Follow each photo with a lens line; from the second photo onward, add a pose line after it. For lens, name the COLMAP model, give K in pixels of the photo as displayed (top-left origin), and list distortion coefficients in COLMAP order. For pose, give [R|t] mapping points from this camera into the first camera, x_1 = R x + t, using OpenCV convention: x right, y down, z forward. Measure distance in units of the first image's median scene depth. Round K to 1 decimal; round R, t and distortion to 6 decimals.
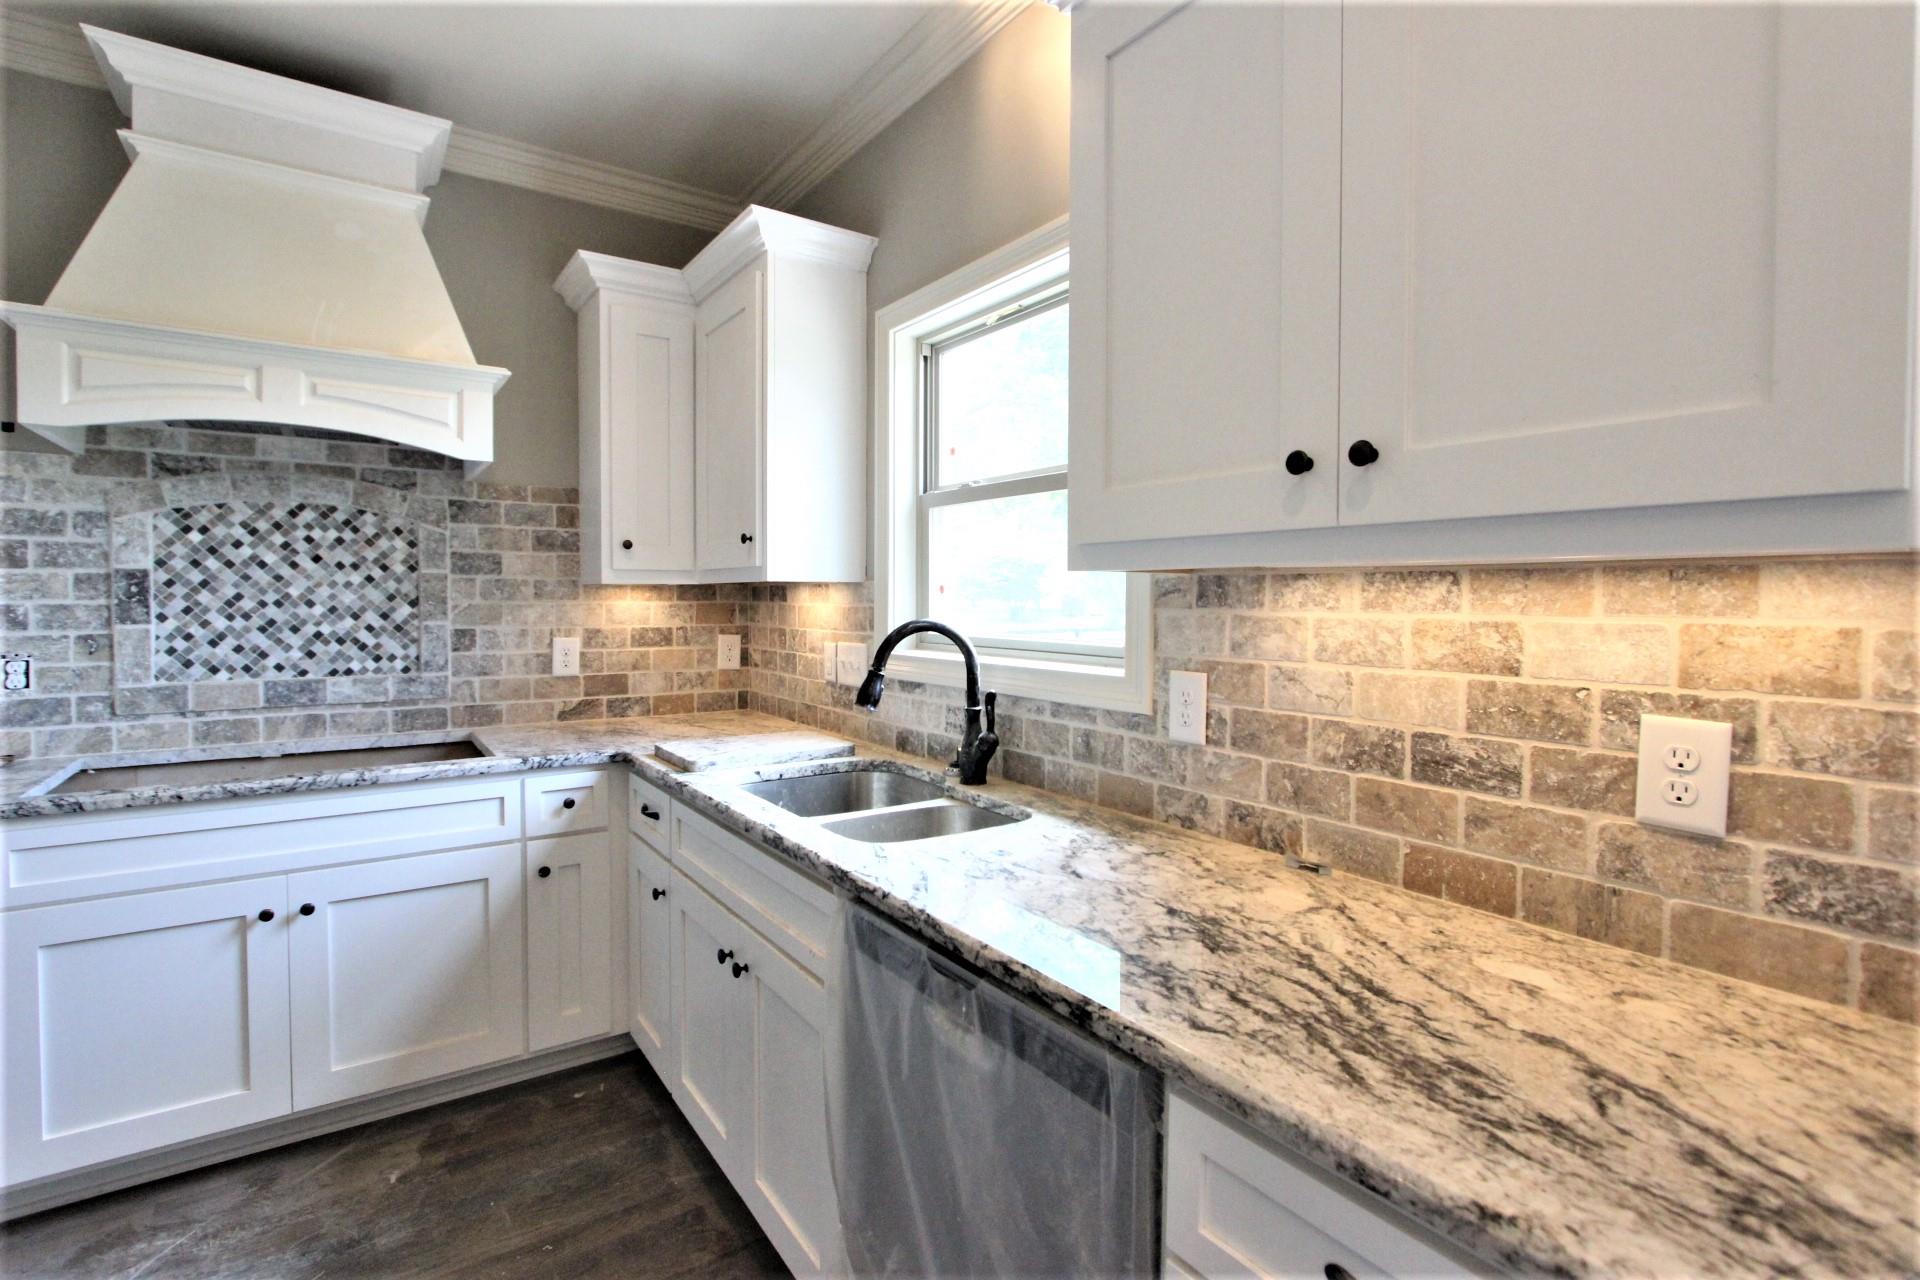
lens RADIAL K [[887.6, 0, 937.9], [0, 887.6, 619.5], [0, 0, 1]] dist [-0.014092, 0.001044]
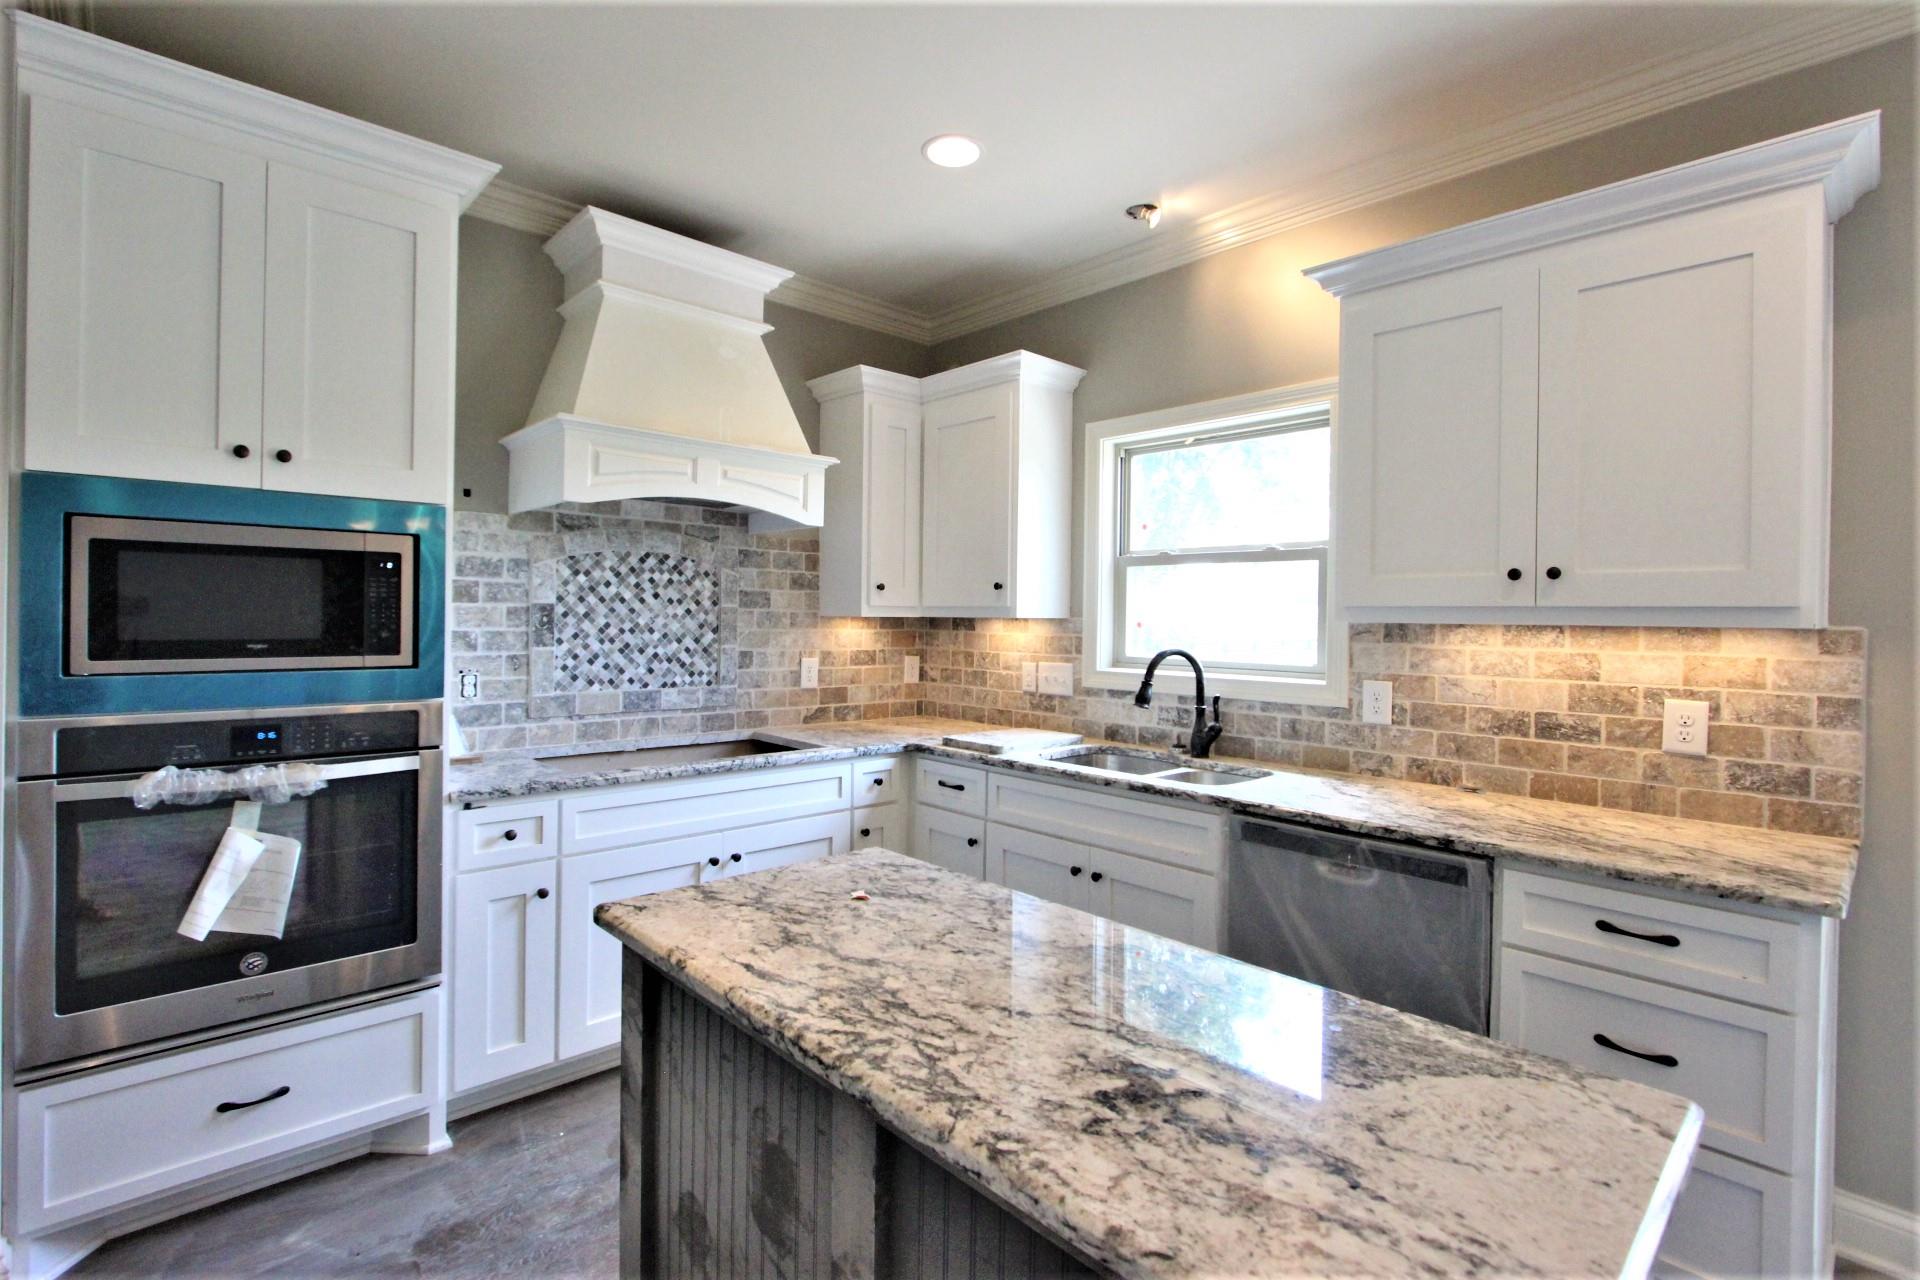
lens RADIAL K [[887.6, 0, 937.9], [0, 887.6, 619.5], [0, 0, 1]] dist [-0.014092, 0.001044]
pose [[0.989401, 0.010069, 0.144862, -0.532677], [-0.006887, 0.999724, -0.022447, -0.009160], [-0.145048, 0.021211, 0.989197, -0.357199]]
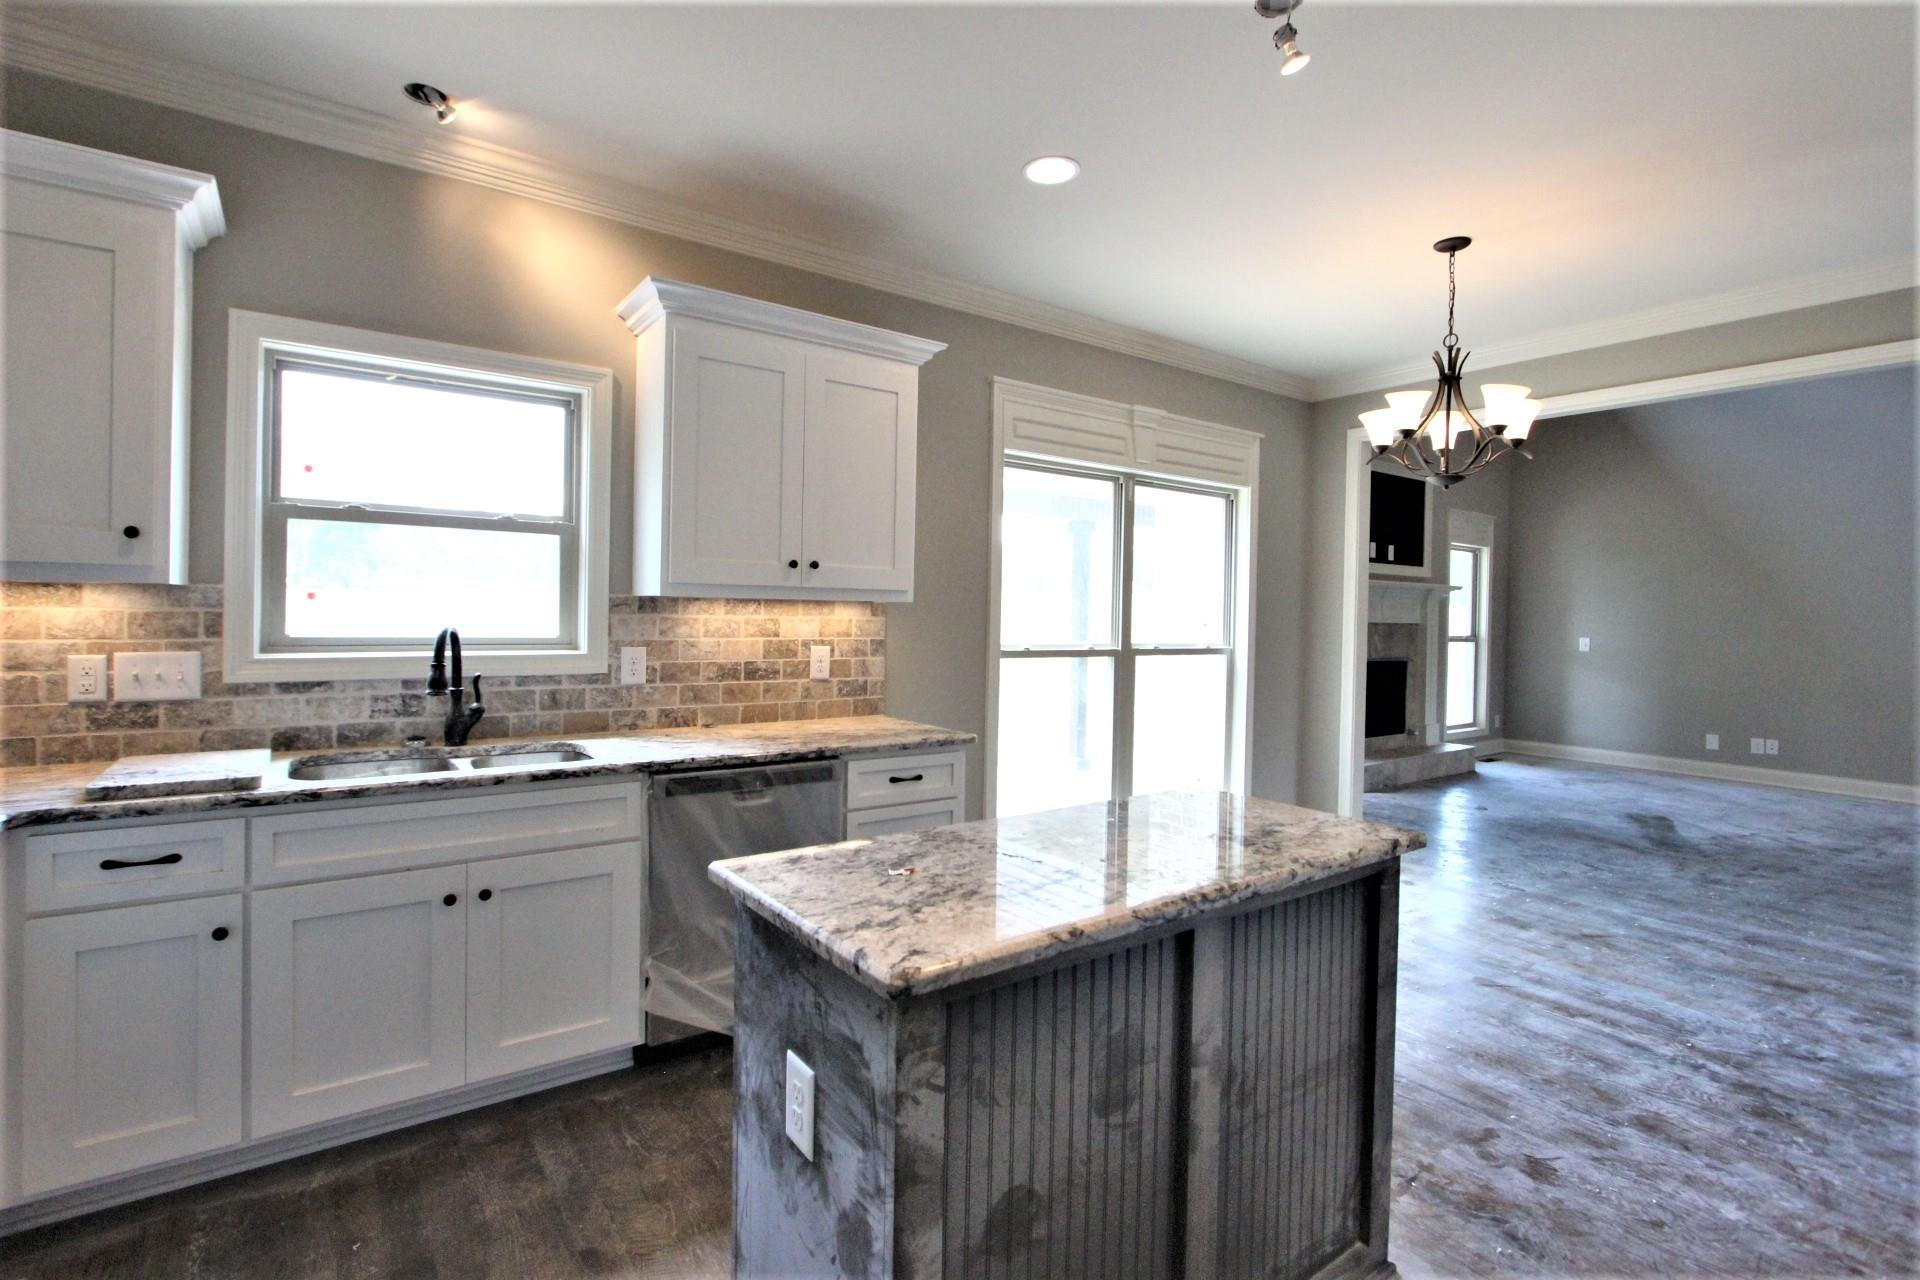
lens RADIAL K [[887.6, 0, 937.9], [0, 887.6, 619.5], [0, 0, 1]] dist [-0.014092, 0.001044]
pose [[-0.019259, -0.013282, 0.999726, -1.126799], [0.006583, 0.999888, 0.013411, -0.014719], [-0.999793, 0.006839, -0.019170, 0.265452]]
